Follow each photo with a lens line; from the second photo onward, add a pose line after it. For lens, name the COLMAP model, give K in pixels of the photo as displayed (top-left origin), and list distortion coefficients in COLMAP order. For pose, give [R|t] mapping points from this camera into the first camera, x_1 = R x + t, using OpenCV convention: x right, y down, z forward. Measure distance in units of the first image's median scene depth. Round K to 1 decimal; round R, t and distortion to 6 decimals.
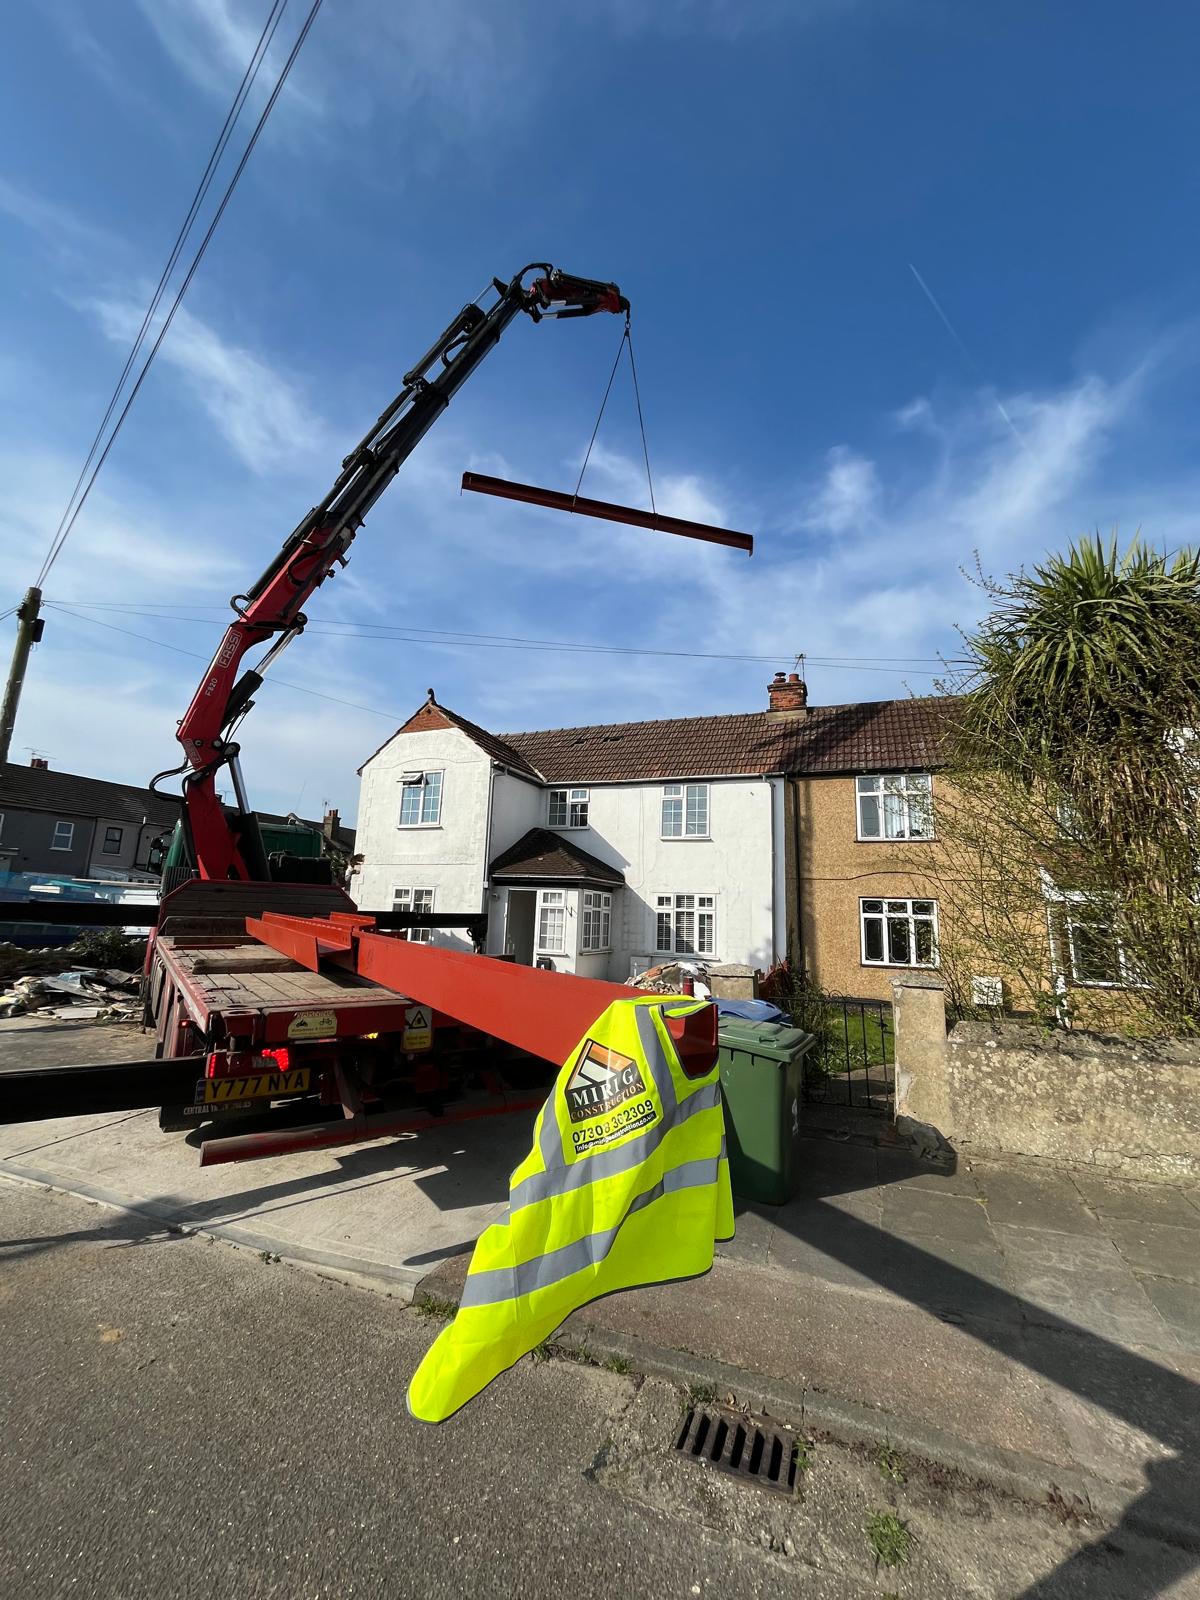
lens RADIAL K [[649.2, 0, 596.5], [0, 649.2, 797.6], [0, 0, 1]] dist [-0.003895, 0.000226]
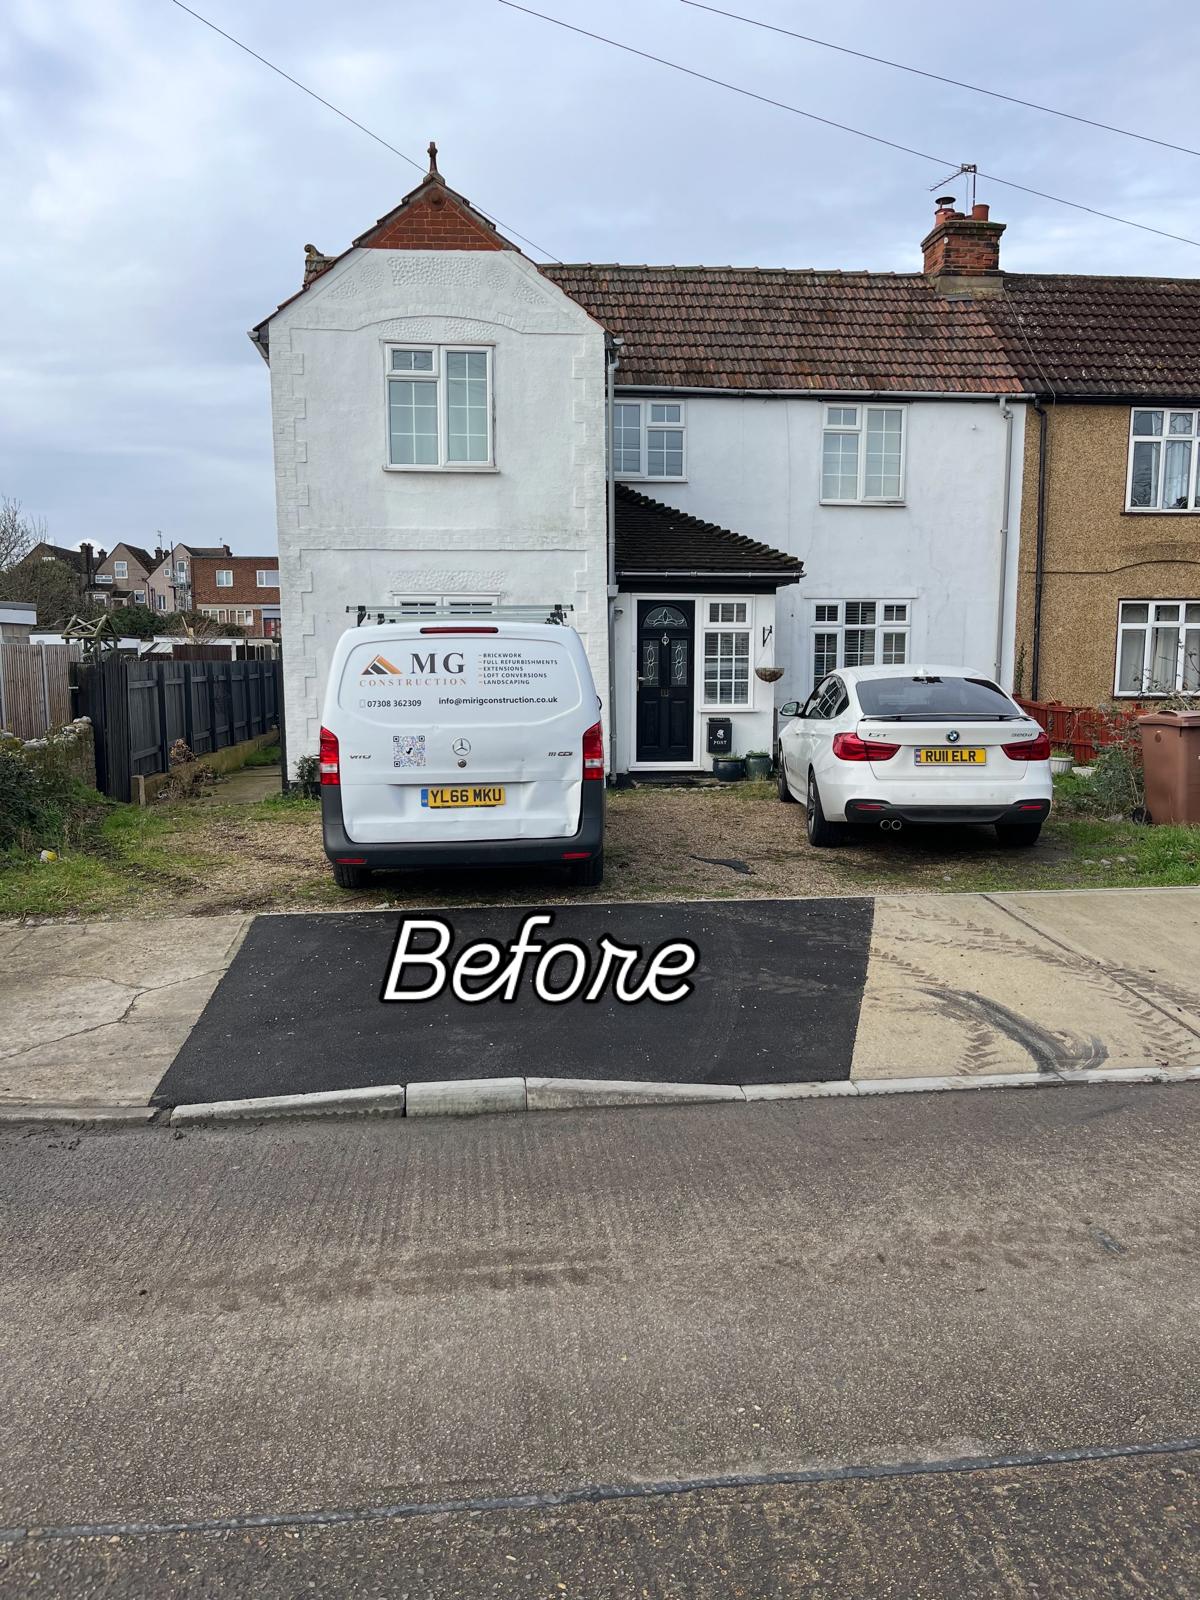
lens RADIAL K [[1207.5, 0, 573.6], [0, 1207.5, 797.3], [0, 0, 1]] dist [0.053876, -0.057267]
pose [[0.887440, -0.092738, 0.451498, -0.609588], [-0.052129, 0.953071, 0.298224, 0.003176], [-0.457966, -0.288192, 0.840959, 0.134092]]
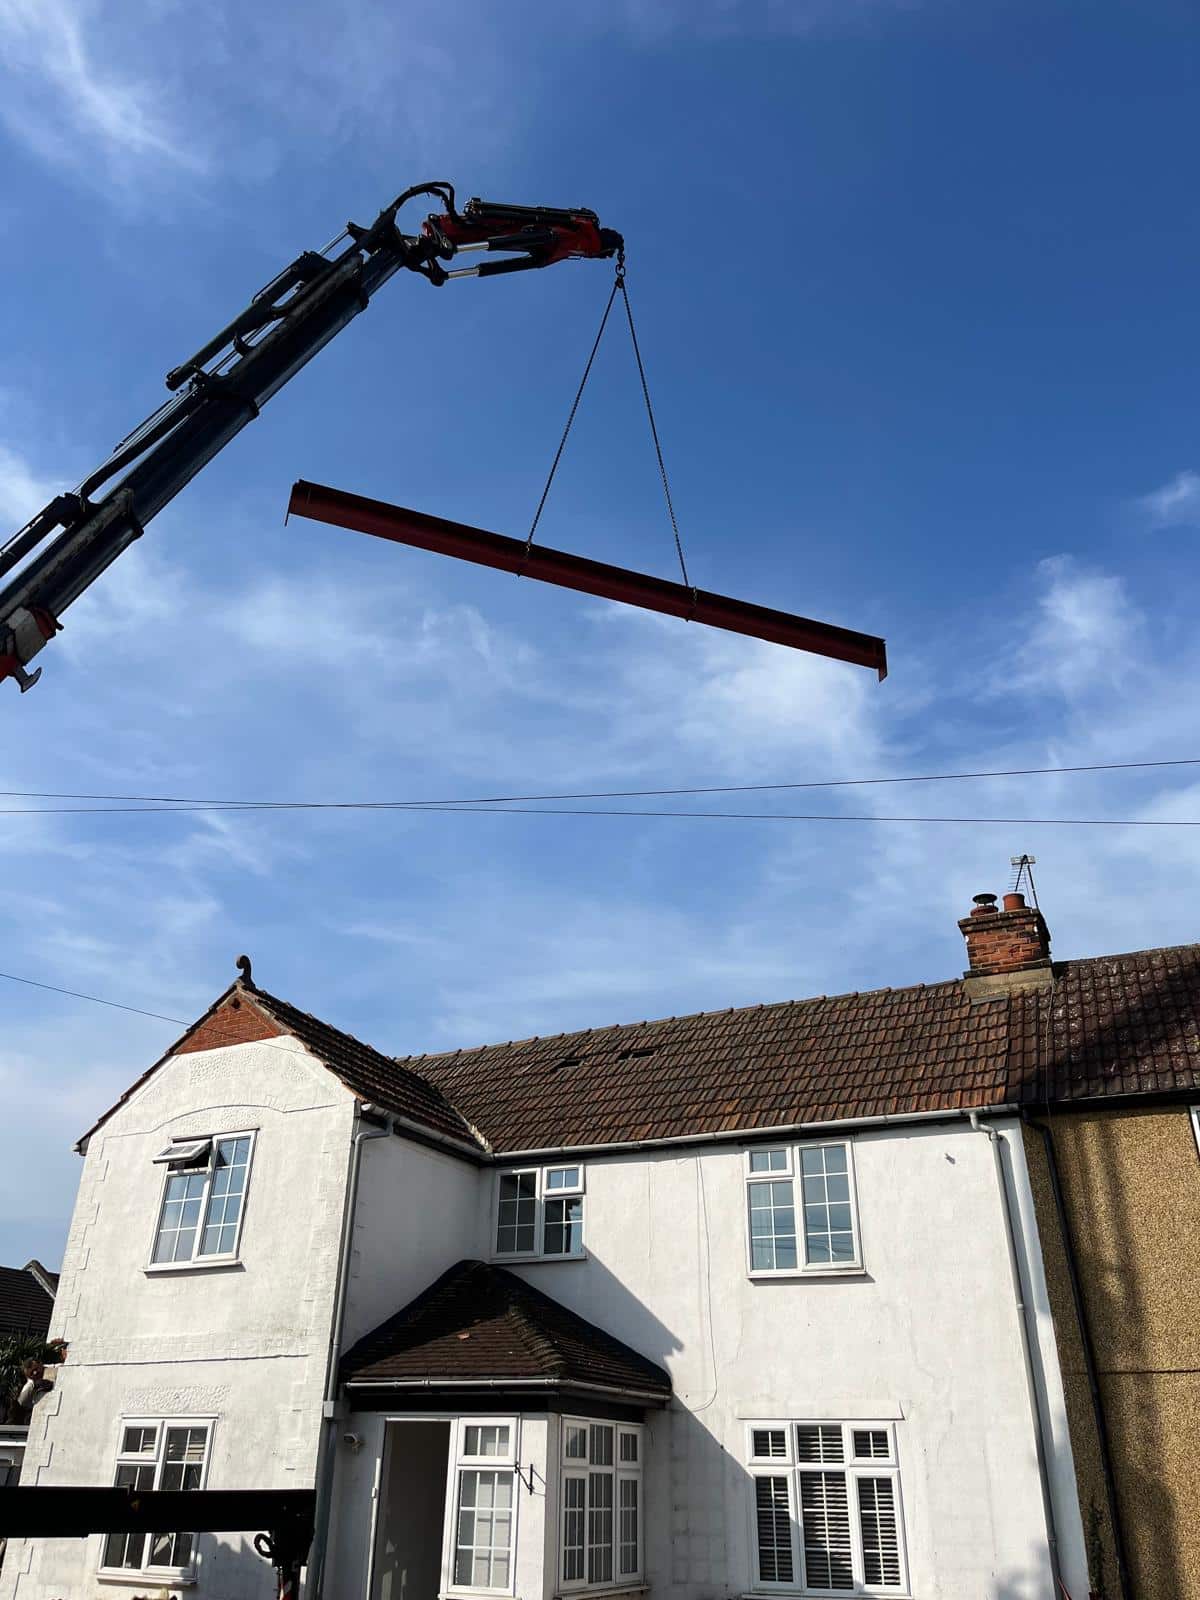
lens RADIAL K [[1207.5, 0, 573.6], [0, 1207.5, 797.3], [0, 0, 1]] dist [0.053876, -0.057267]
pose [[0.996352, -0.057479, -0.063085, 0.053674], [0.034045, 0.945514, -0.323796, 0.020339], [0.078259, 0.320467, 0.944022, 0.137218]]
